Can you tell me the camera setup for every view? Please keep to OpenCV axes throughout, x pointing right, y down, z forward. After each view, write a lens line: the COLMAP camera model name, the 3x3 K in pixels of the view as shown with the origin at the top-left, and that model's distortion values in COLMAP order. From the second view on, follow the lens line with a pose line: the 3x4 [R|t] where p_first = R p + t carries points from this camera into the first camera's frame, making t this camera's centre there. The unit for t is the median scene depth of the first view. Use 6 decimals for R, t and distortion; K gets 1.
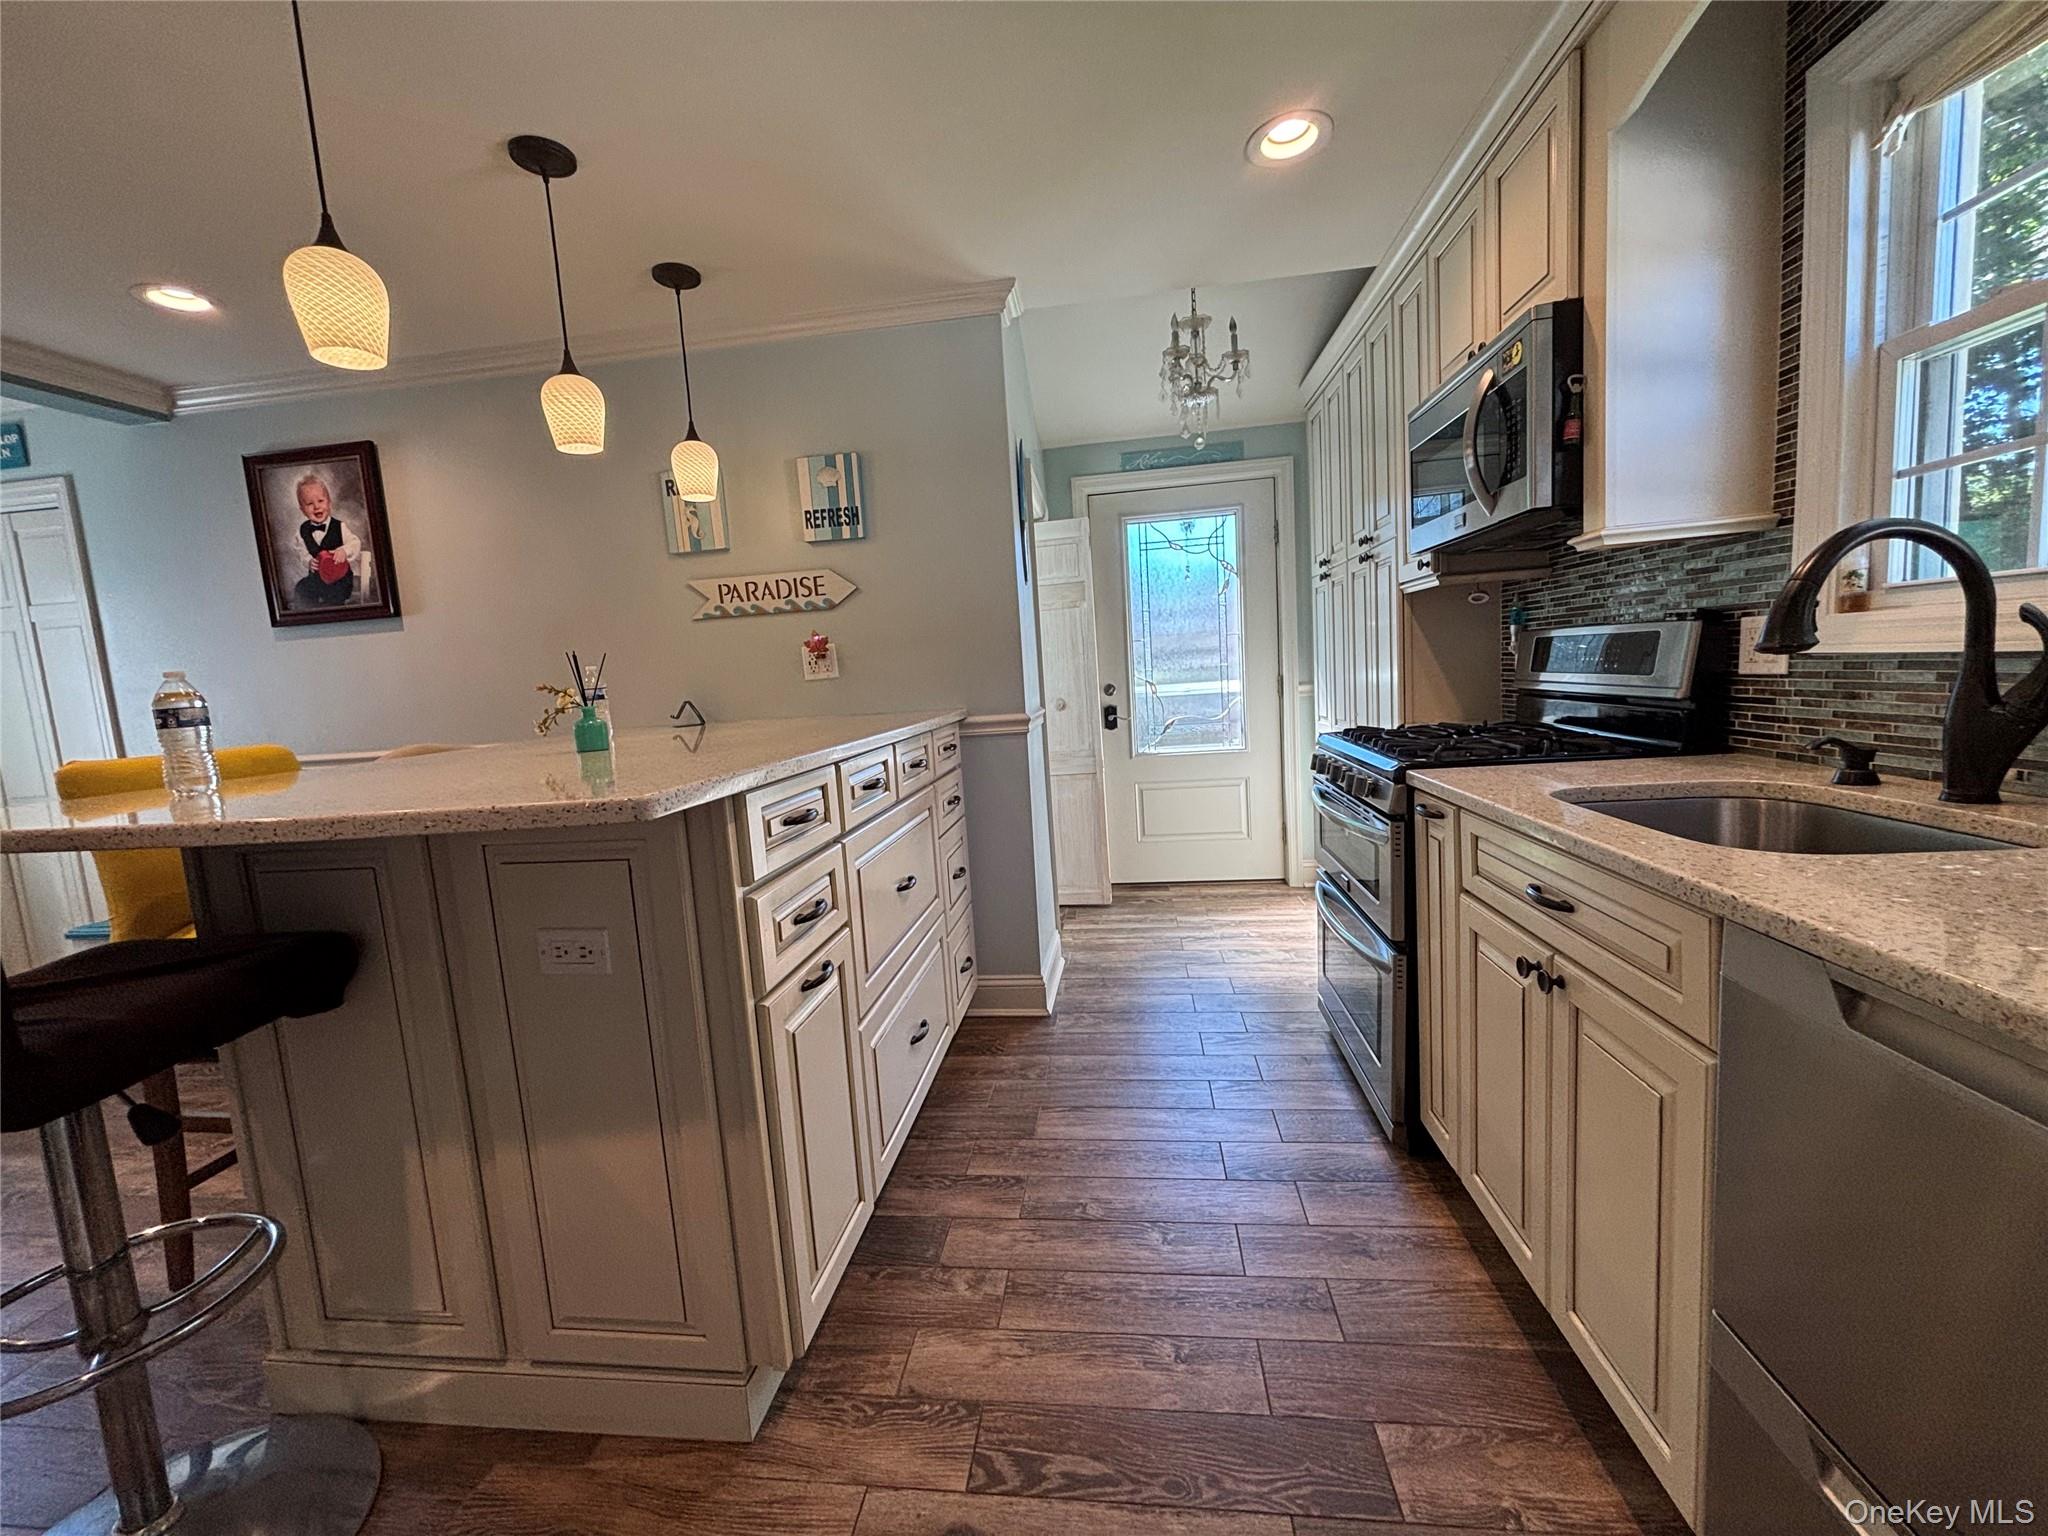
lens RADIAL K [[818.4, 0, 1020.0], [0, 818.4, 761.5], [0, 0, 1]] dist [0.011503, -0.000002]
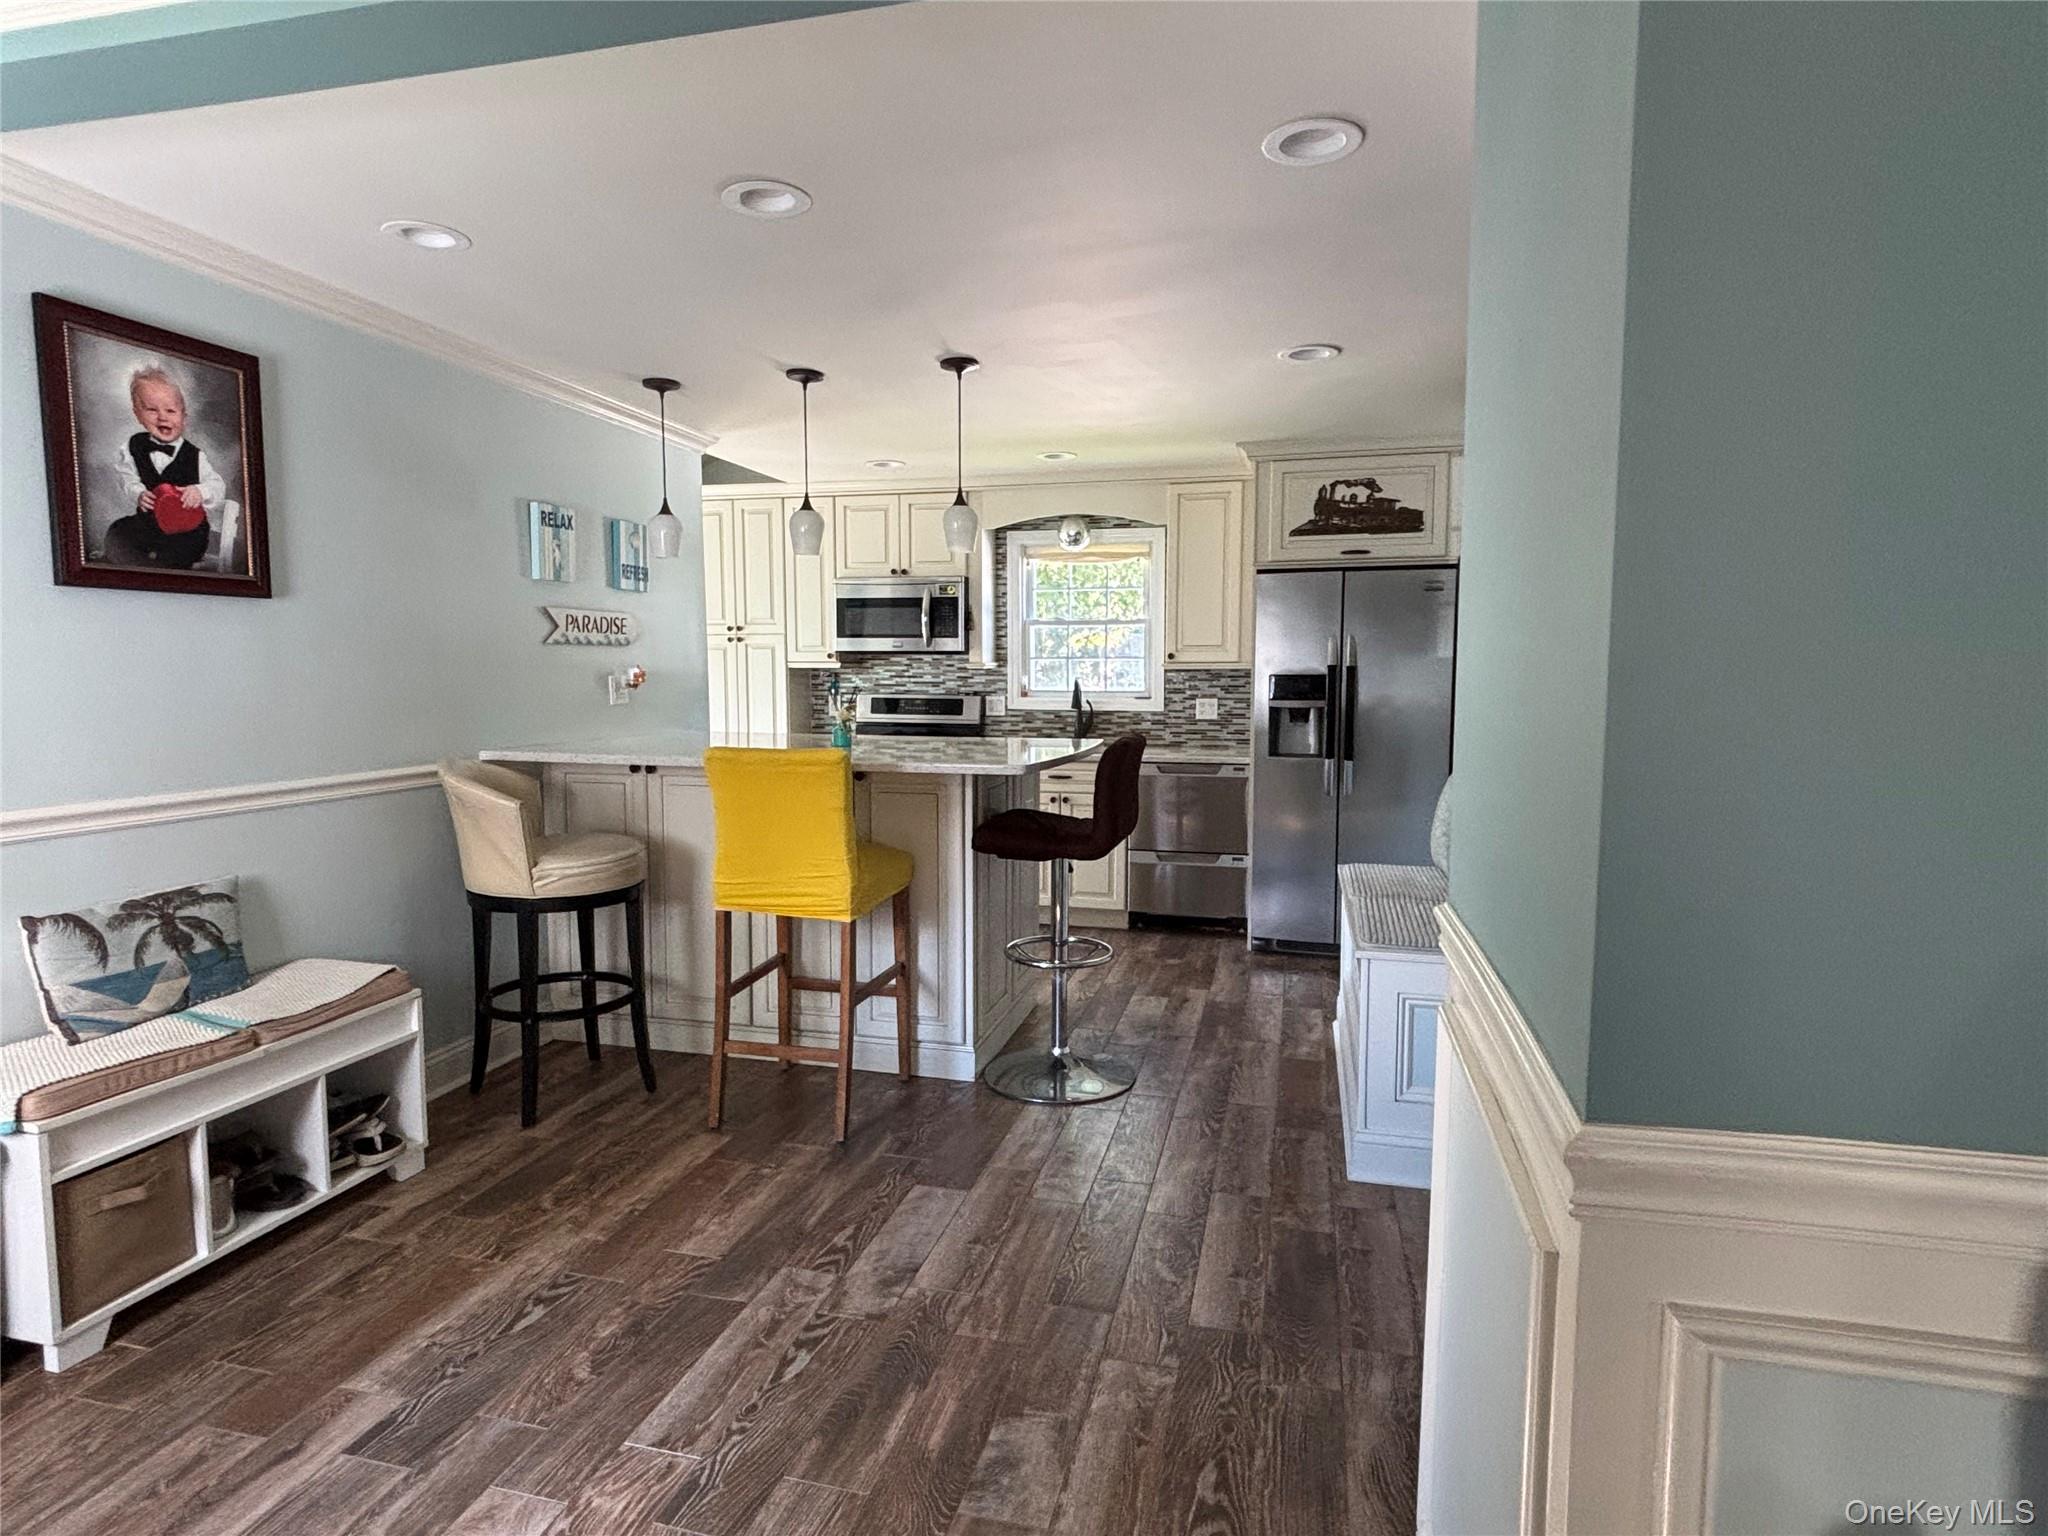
lens RADIAL K [[1108.6, 0, 1018.3], [0, 1108.6, 764.9], [0, 0, 1]] dist [0.081177, 0.000101]
pose [[0.126314, -0.020507, 0.991778, -1.808928], [0.096741, 0.995275, 0.008259, 0.026698], [-0.987262, 0.094902, 0.127701, 0.253701]]
